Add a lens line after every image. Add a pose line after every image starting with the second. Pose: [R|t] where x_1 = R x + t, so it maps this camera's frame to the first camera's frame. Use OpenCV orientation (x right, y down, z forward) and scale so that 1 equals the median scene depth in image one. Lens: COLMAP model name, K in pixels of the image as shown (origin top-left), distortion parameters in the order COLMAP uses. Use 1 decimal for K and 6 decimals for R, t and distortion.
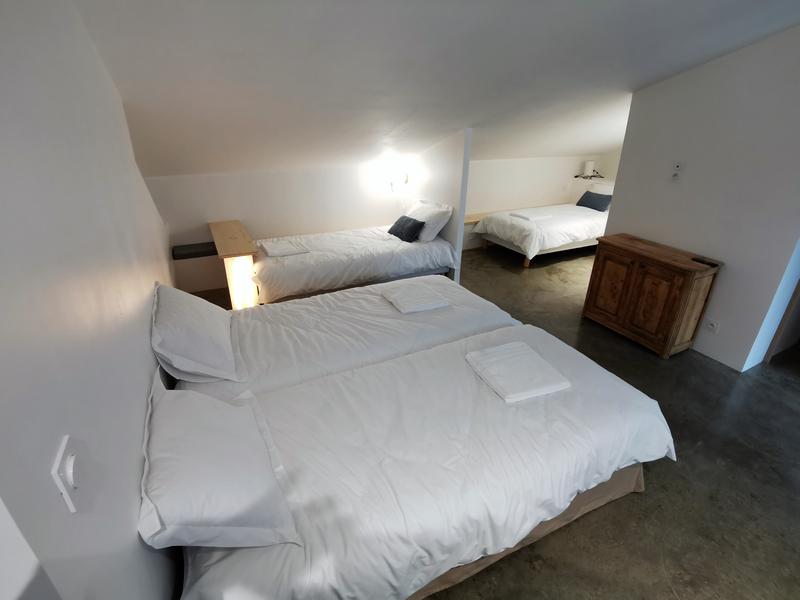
lens RADIAL K [[394.2, 0, 397.7], [0, 394.2, 299.4], [0, 0, 1]] dist [-0.039455, -0.002328]
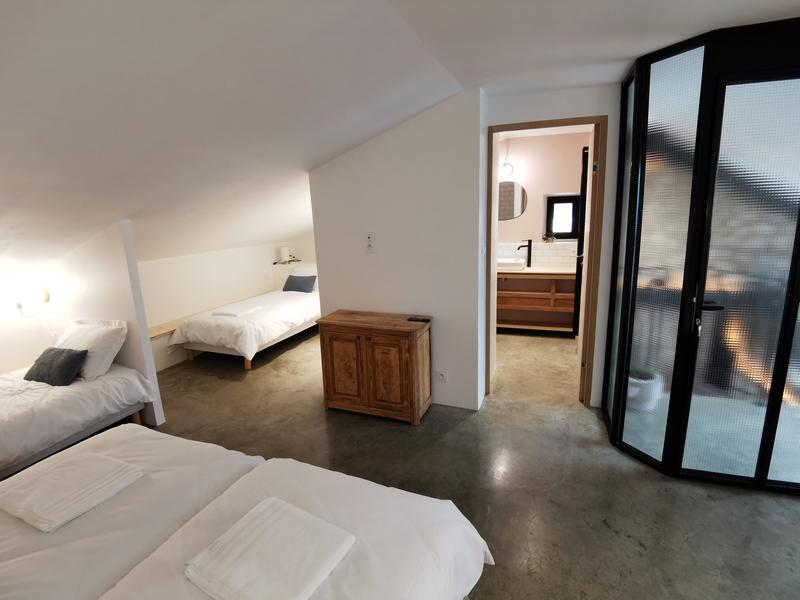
lens RADIAL K [[394.2, 0, 394.5], [0, 394.2, 294.5], [0, 0, 1]] dist [-0.039455, -0.002328]
pose [[0.751541, -0.167181, 0.638151, 0.065687], [0.314611, 0.941091, -0.123968, -0.037937], [-0.579833, 0.293937, 0.759865, 0.159131]]
